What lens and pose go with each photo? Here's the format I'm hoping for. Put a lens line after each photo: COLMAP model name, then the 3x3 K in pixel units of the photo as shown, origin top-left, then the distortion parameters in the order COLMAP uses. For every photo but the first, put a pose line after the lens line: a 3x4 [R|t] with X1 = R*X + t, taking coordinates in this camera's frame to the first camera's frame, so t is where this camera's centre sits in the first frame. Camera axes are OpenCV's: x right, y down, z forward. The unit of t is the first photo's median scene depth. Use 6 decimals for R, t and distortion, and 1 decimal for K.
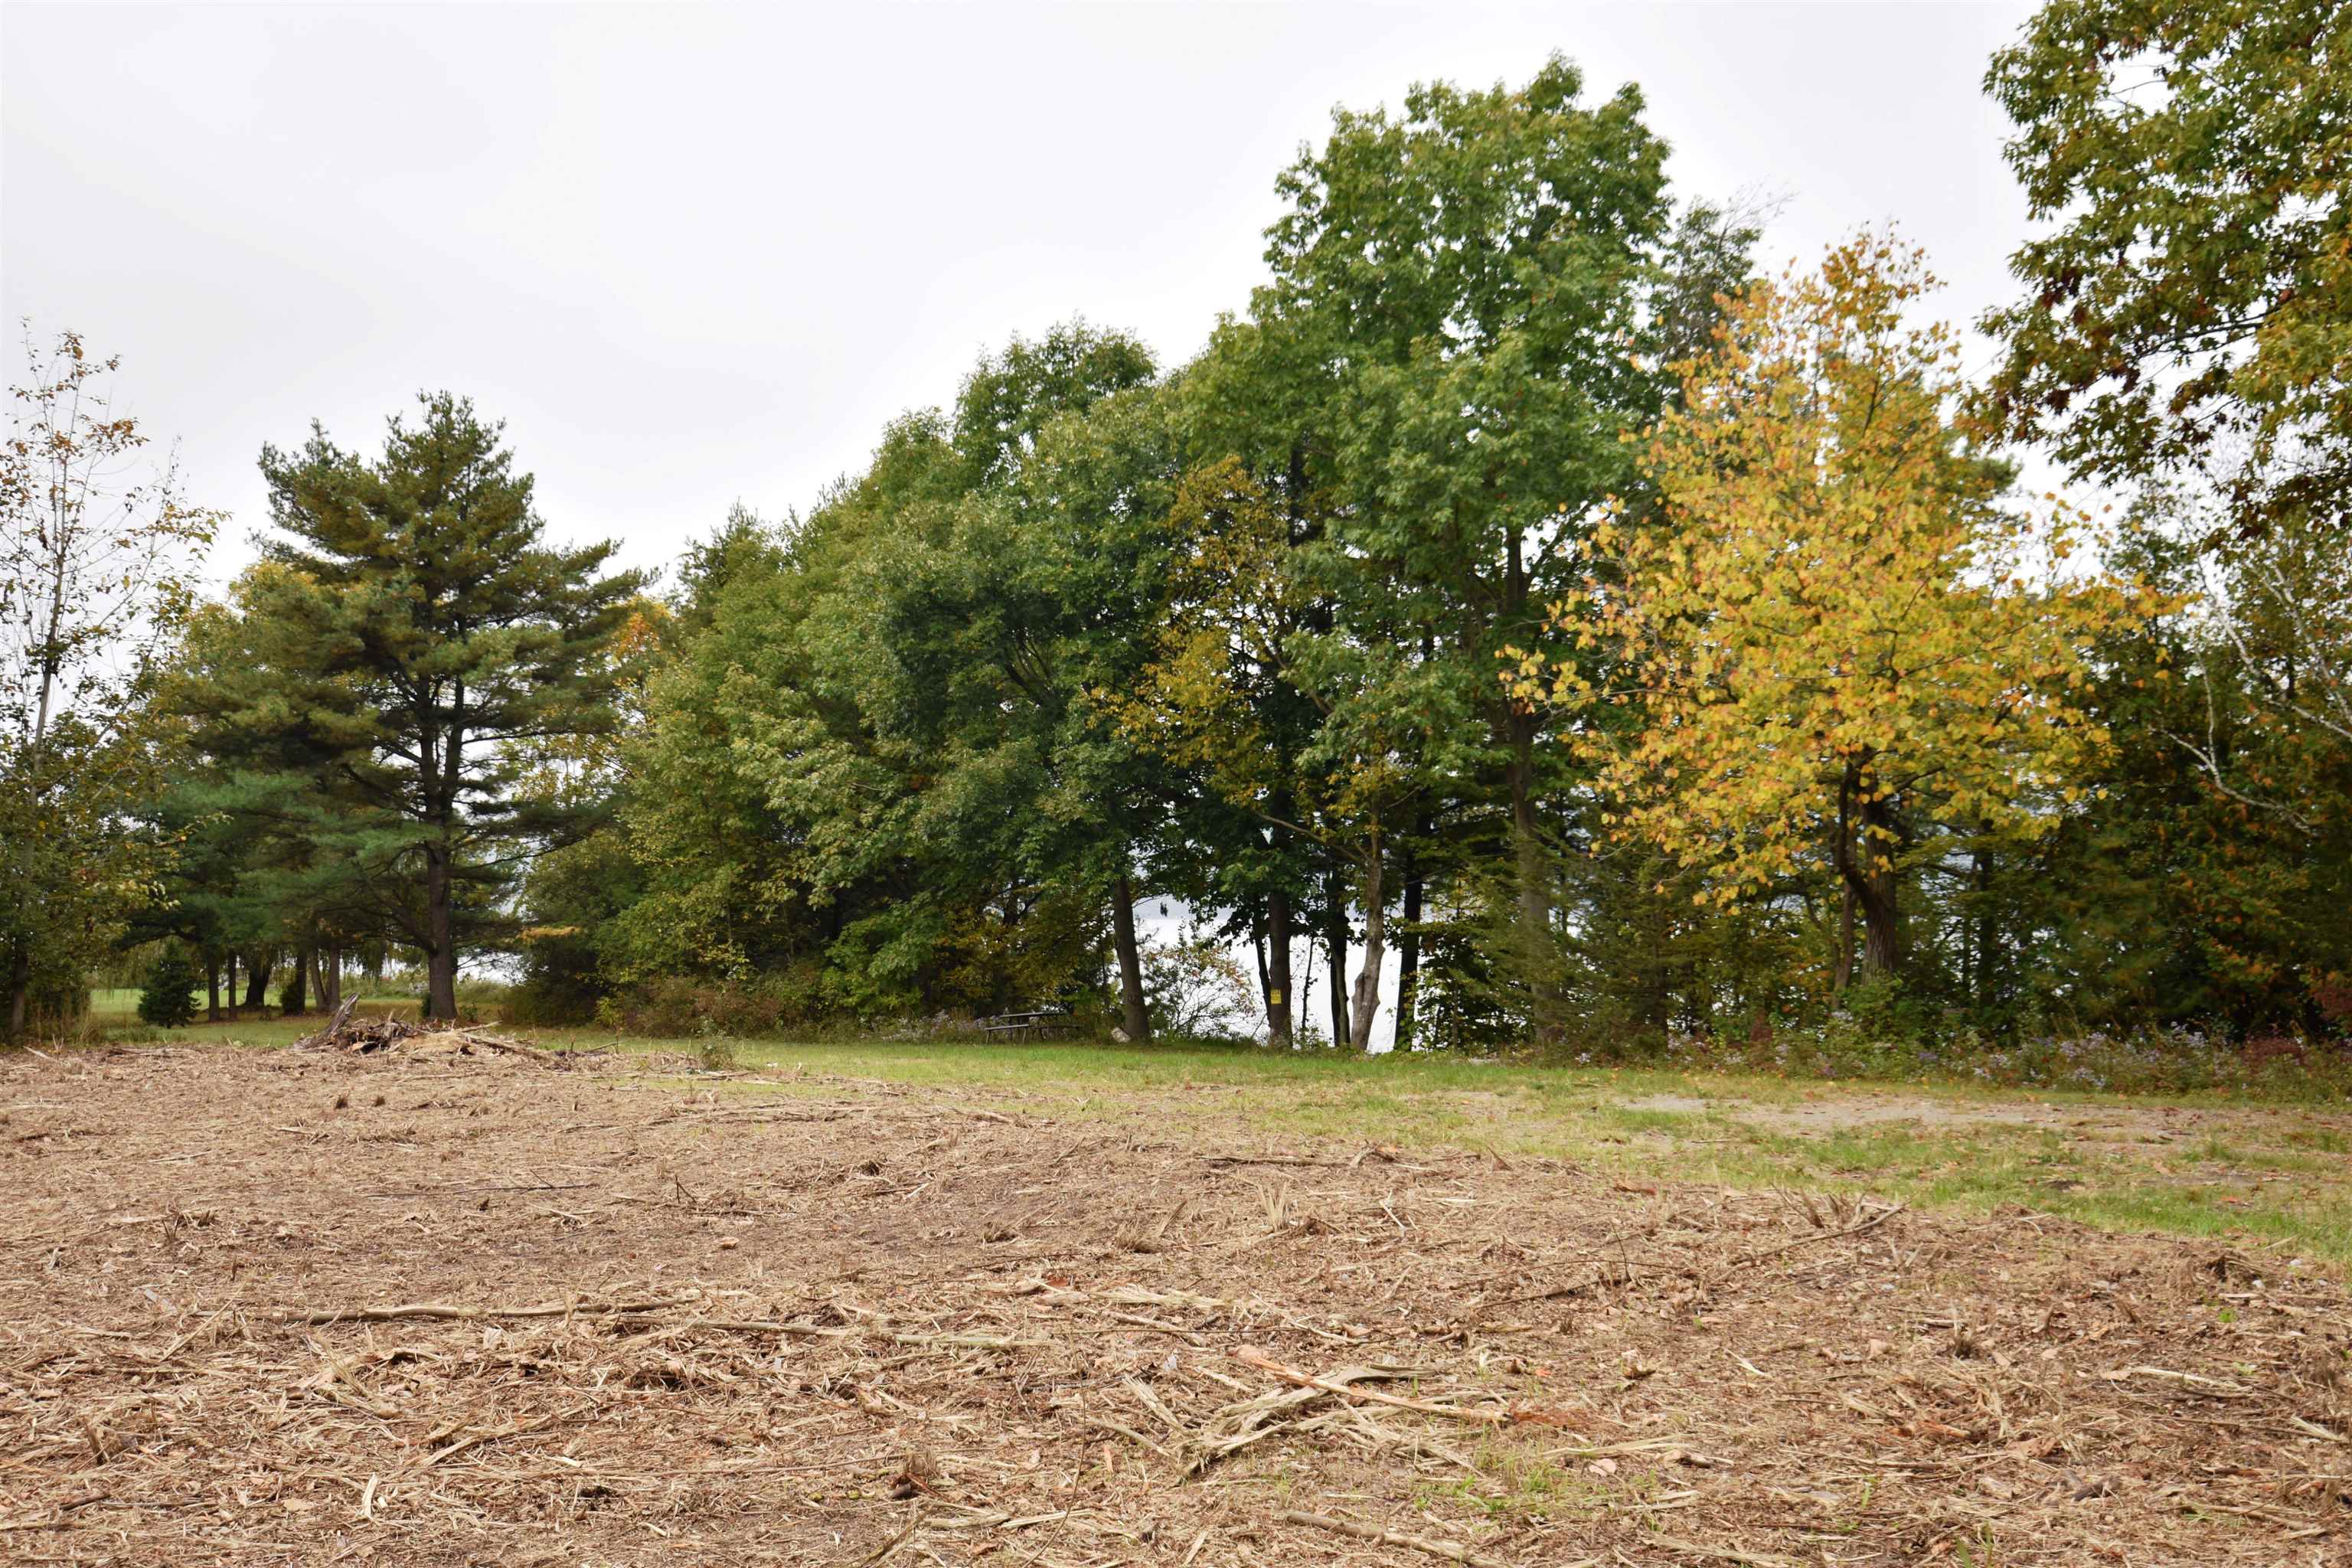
lens RADIAL K [[2352.0, 0, 1163.7], [0, 2352.0, 783.5], [0, 0, 1]] dist [0.090094, -0.071212]
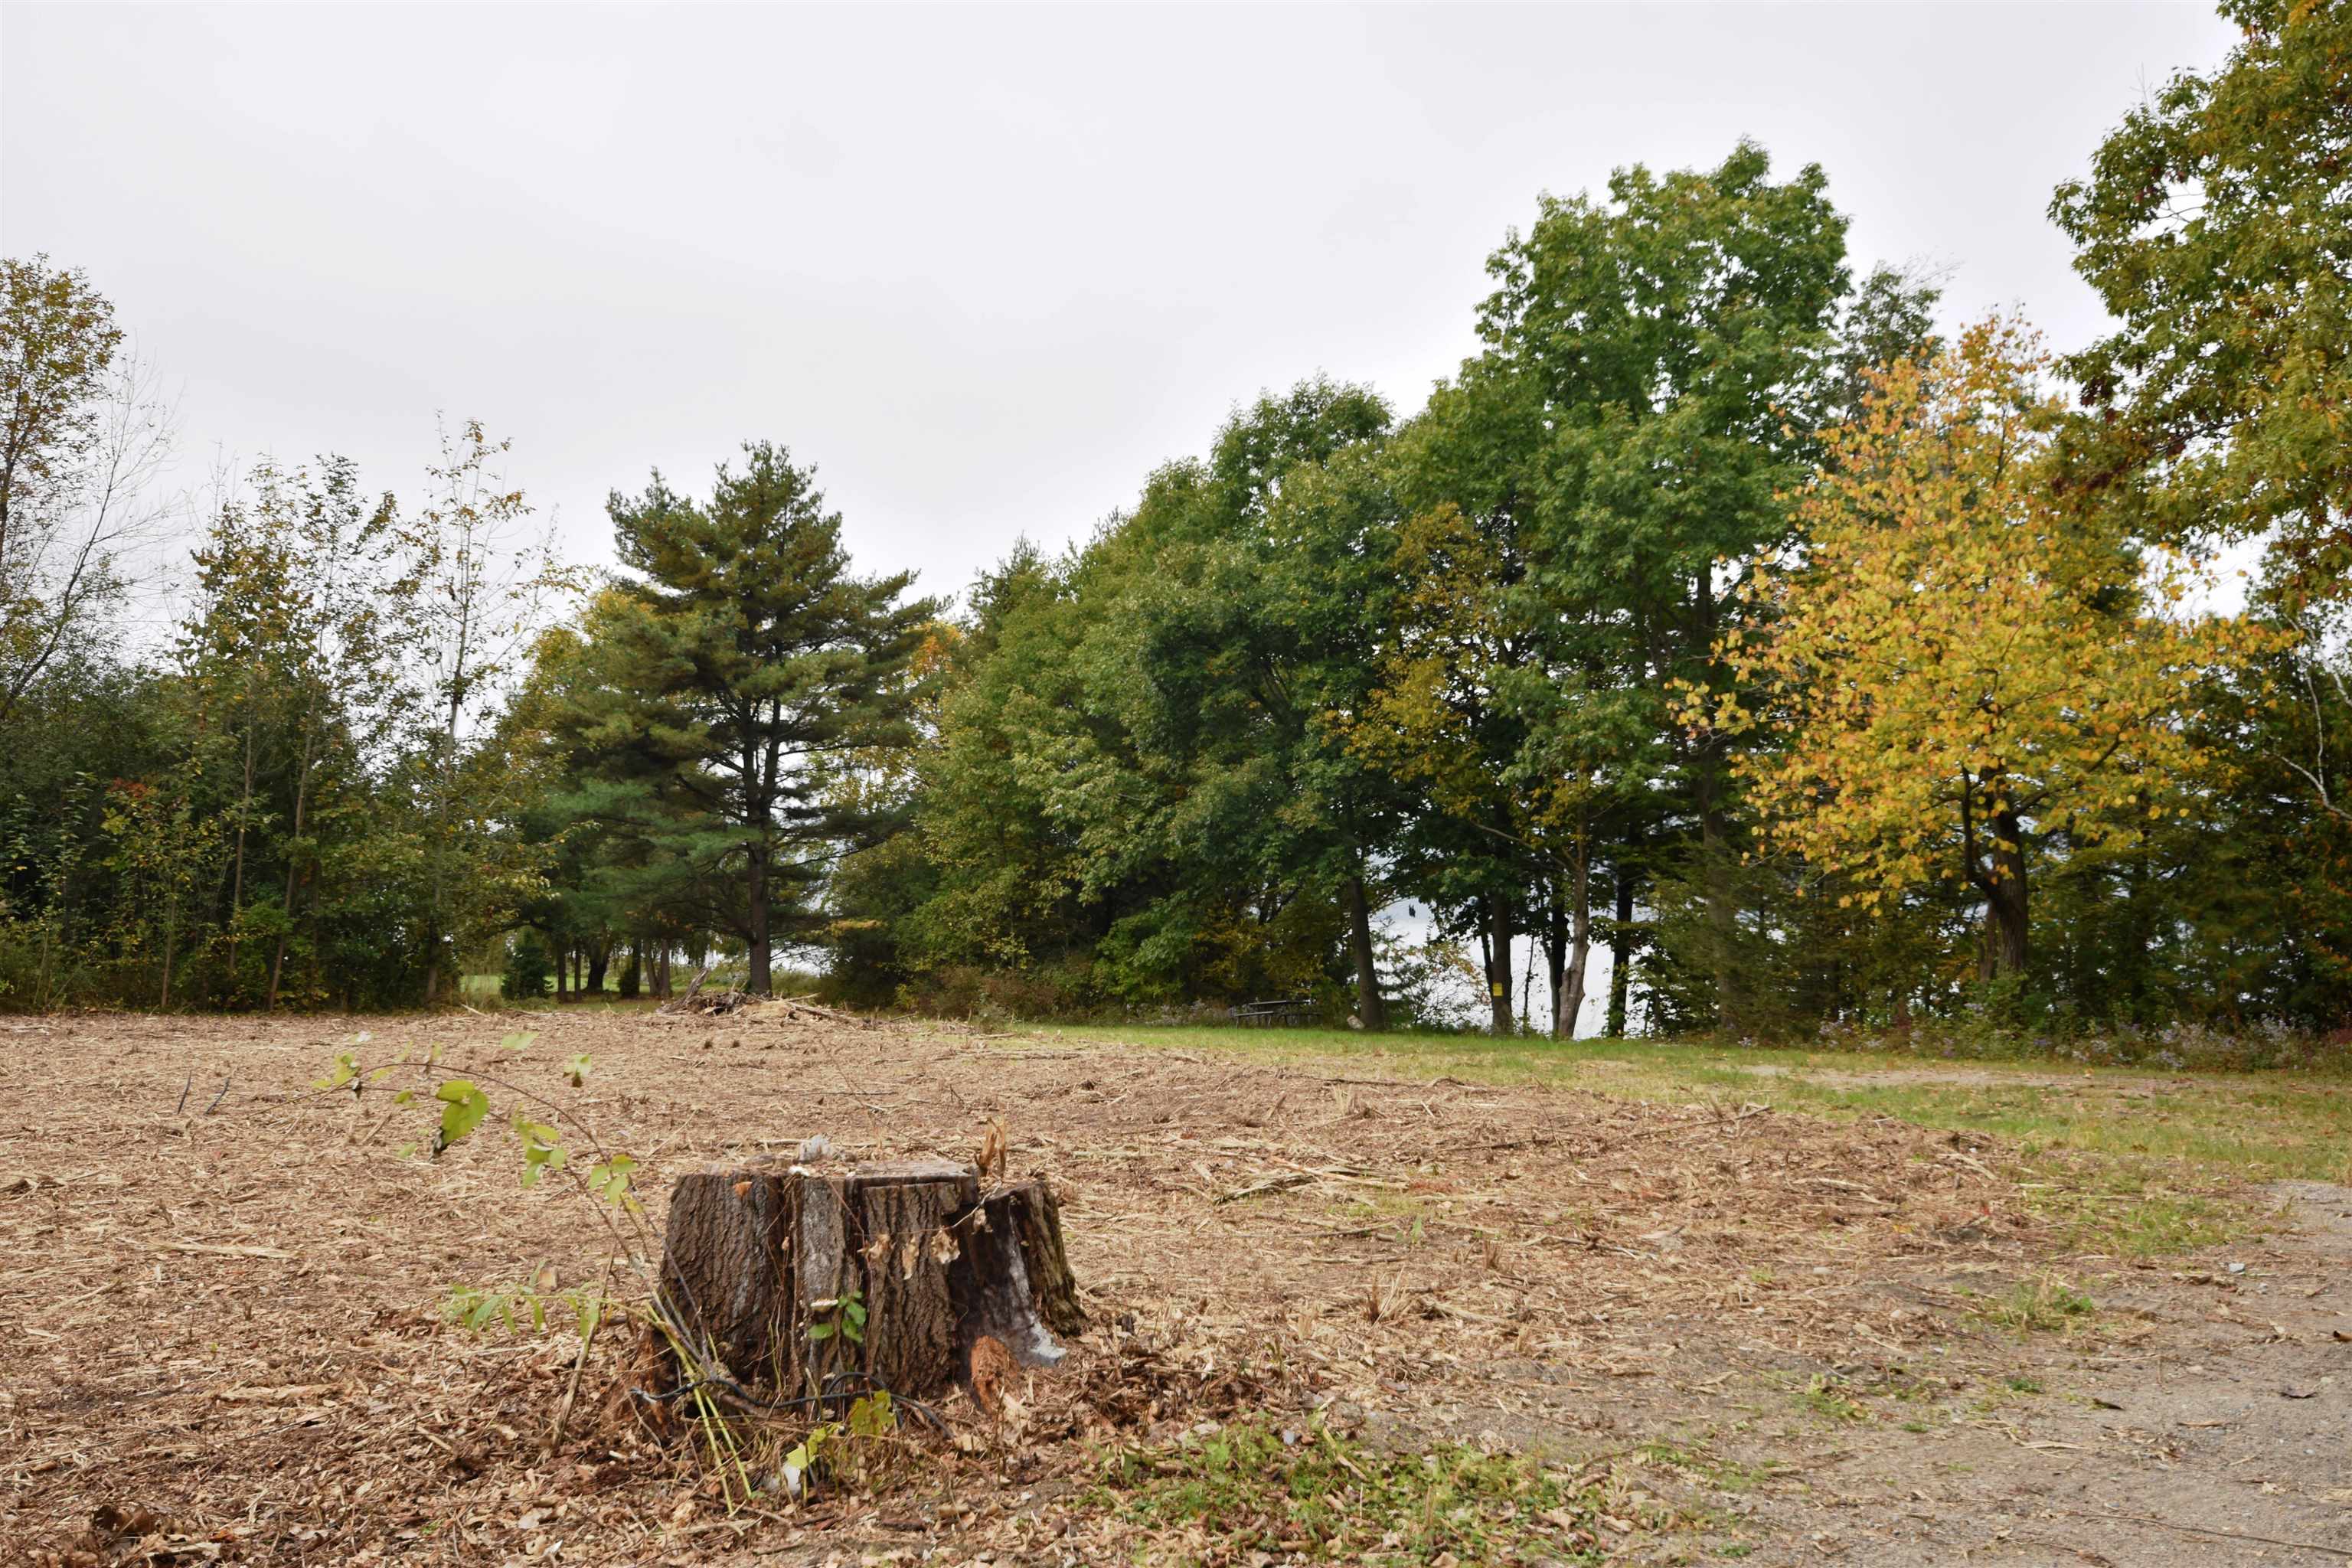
lens RADIAL K [[2352.0, 0, 1163.7], [0, 2352.0, 783.5], [0, 0, 1]] dist [0.090094, -0.071212]
pose [[0.992556, 0.002093, -0.121769, 0.028494], [-0.002234, 0.999997, -0.001021, -0.004328], [0.121766, 0.001286, 0.992558, -0.119472]]
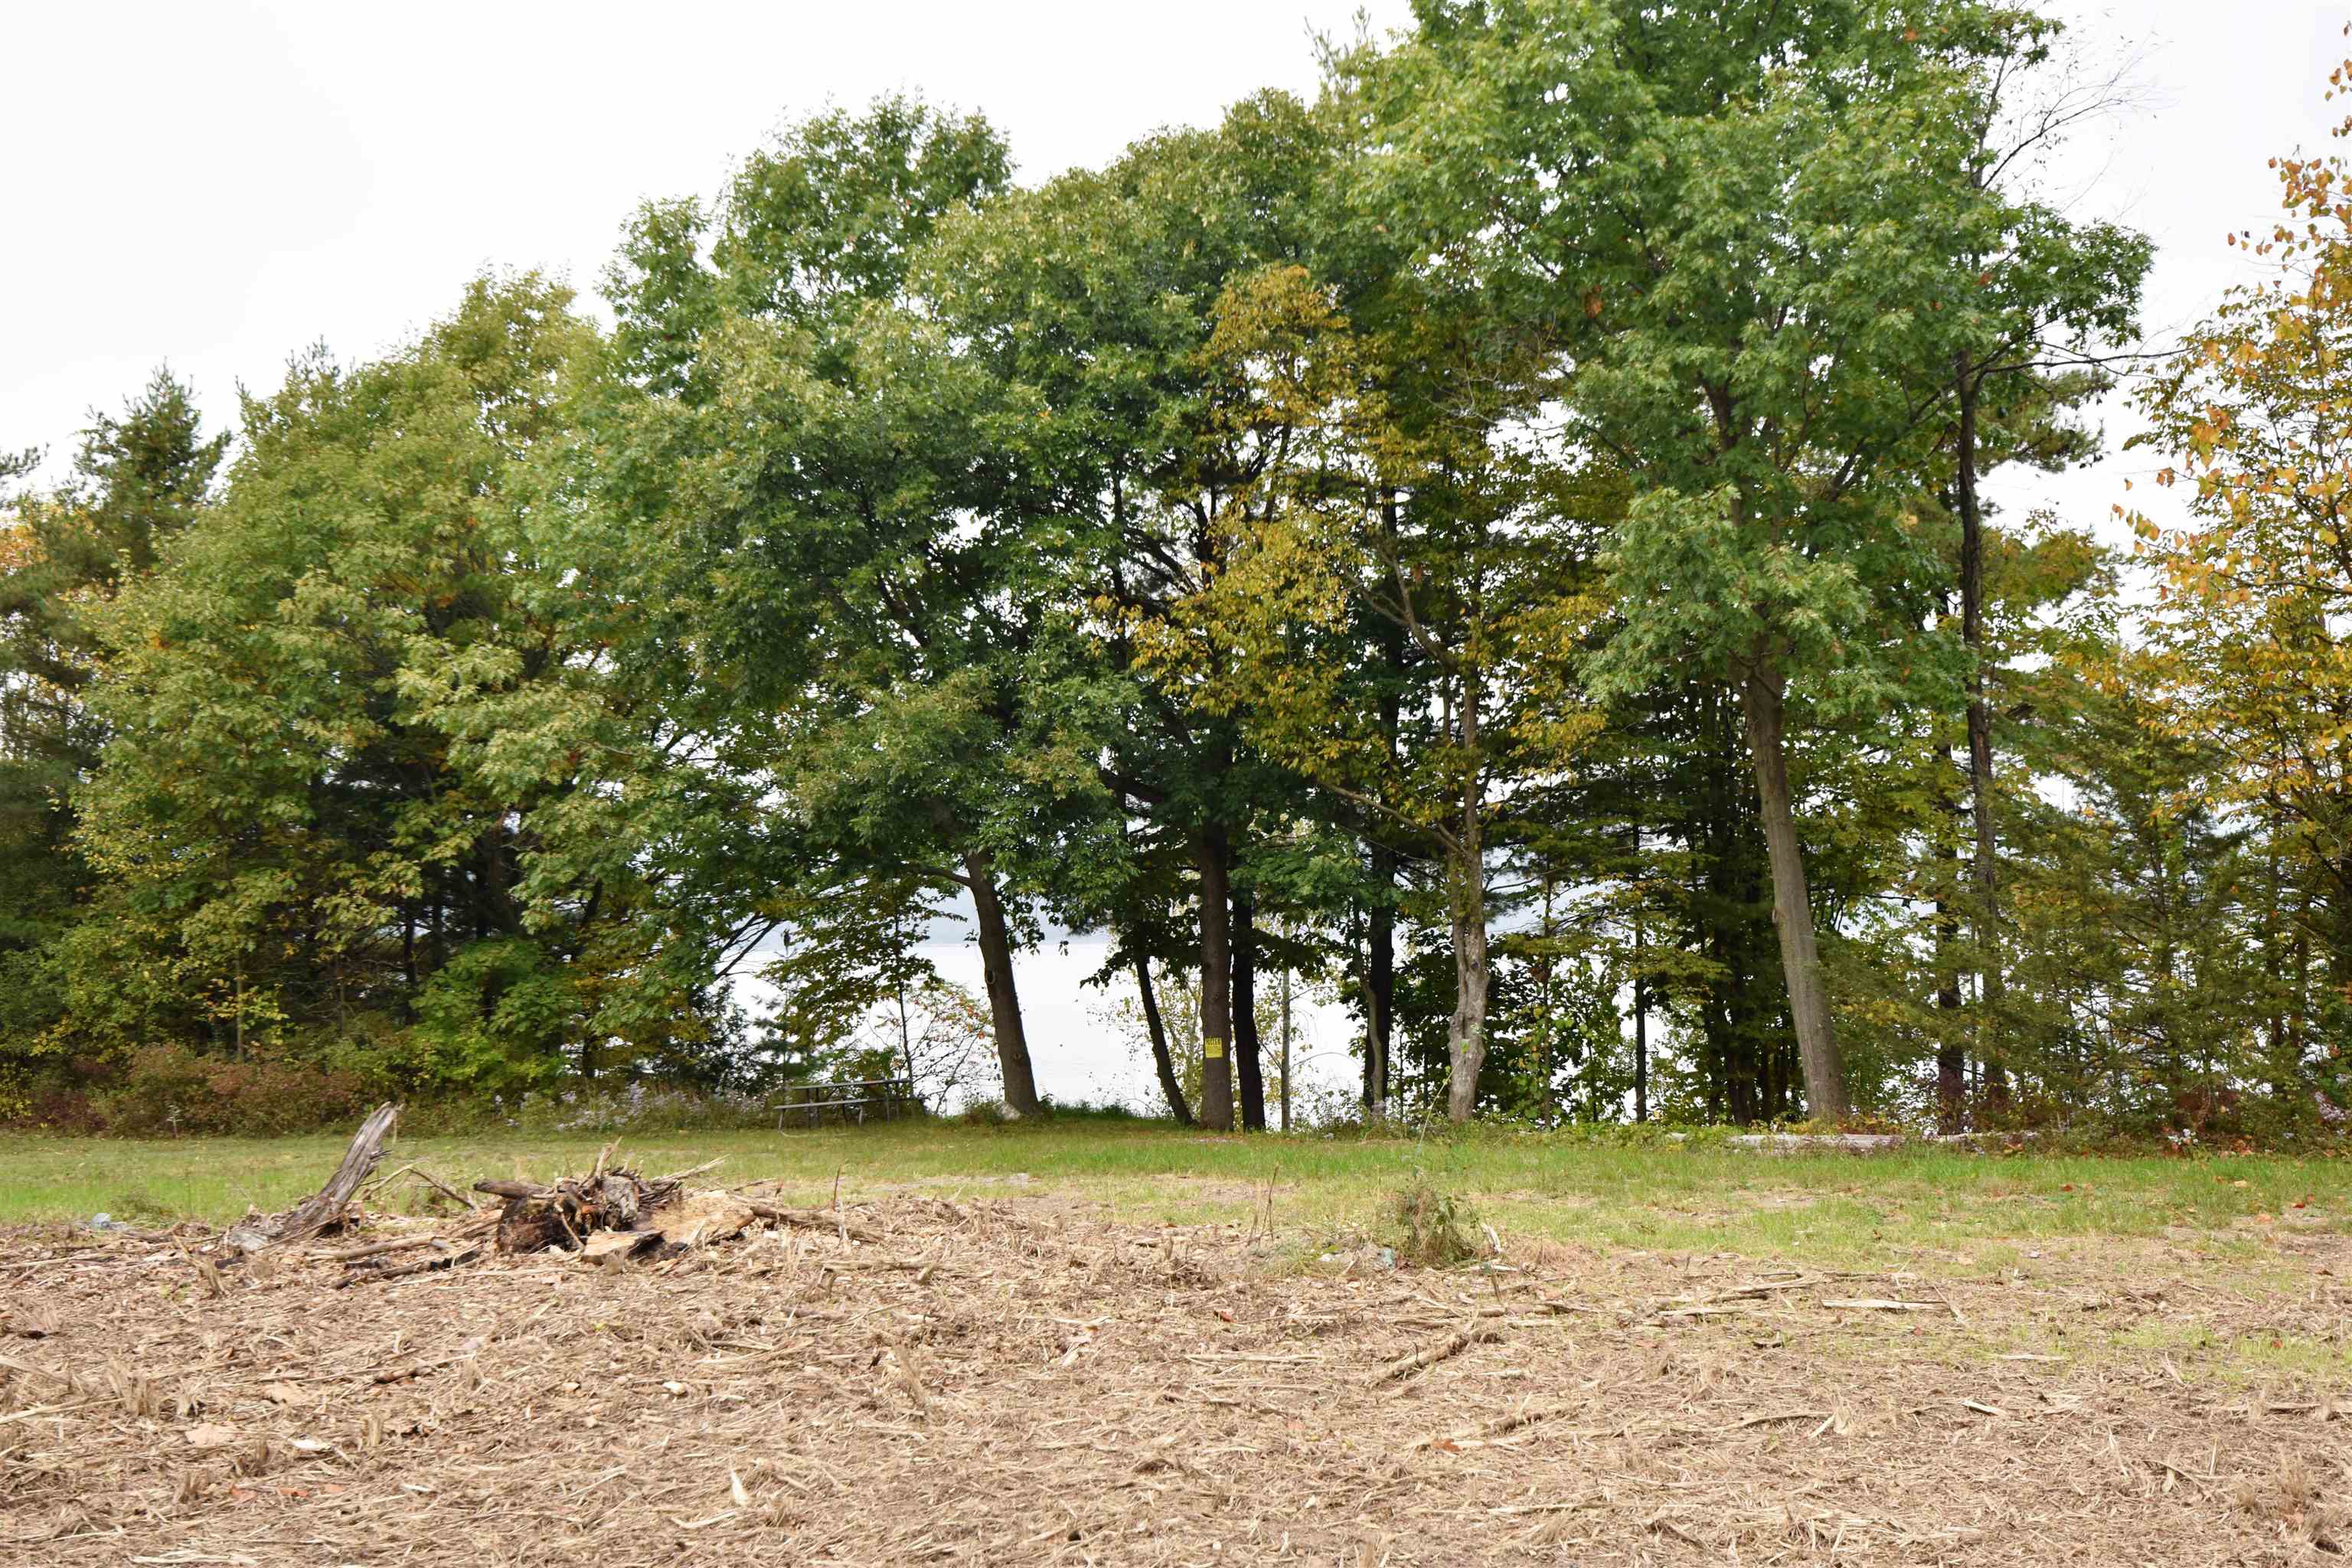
lens RADIAL K [[2352.0, 0, 1163.7], [0, 2352.0, 783.5], [0, 0, 1]] dist [0.090094, -0.071212]
pose [[0.931082, 0.013492, 0.364559, -0.244752], [-0.007962, 0.999829, -0.016669, 0.023036], [-0.364722, 0.012618, 0.931031, 0.352167]]
